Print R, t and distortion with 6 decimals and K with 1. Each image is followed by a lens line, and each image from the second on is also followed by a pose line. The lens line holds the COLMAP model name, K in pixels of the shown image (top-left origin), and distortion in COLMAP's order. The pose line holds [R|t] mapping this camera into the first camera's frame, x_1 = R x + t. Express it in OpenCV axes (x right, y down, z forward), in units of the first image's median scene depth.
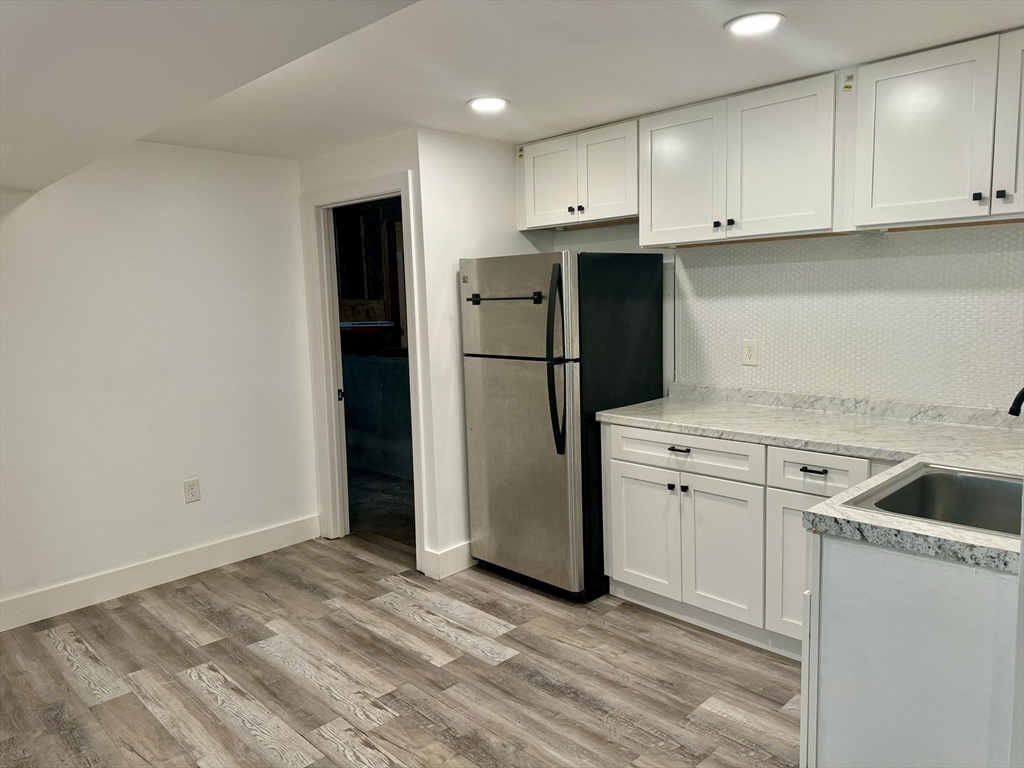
lens RADIAL K [[733.9, 0, 514.5], [0, 733.9, 383.8], [0, 0, 1]] dist [0.069845, -0.081685]
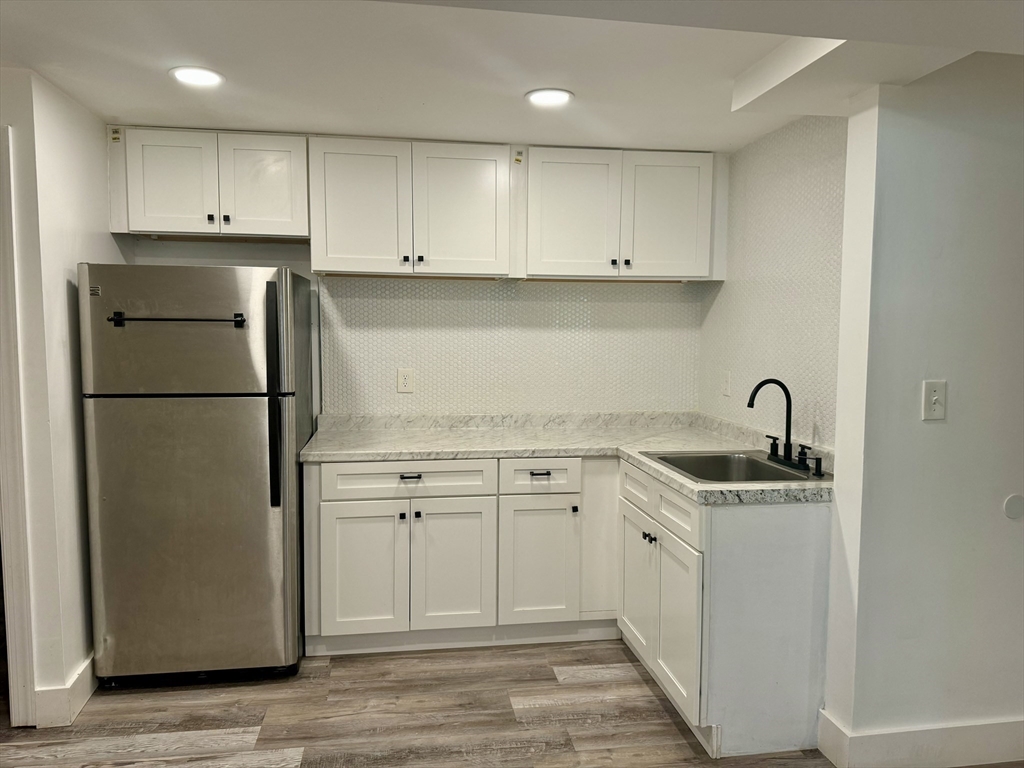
lens RADIAL K [[733.9, 0, 501.9], [0, 733.9, 381.9], [0, 0, 1]] dist [0.069845, -0.081685]
pose [[0.587116, -0.028696, 0.808994, -0.504704], [0.073488, 0.997134, -0.017964, -0.012490], [-0.806160, 0.069998, 0.587543, 0.295433]]
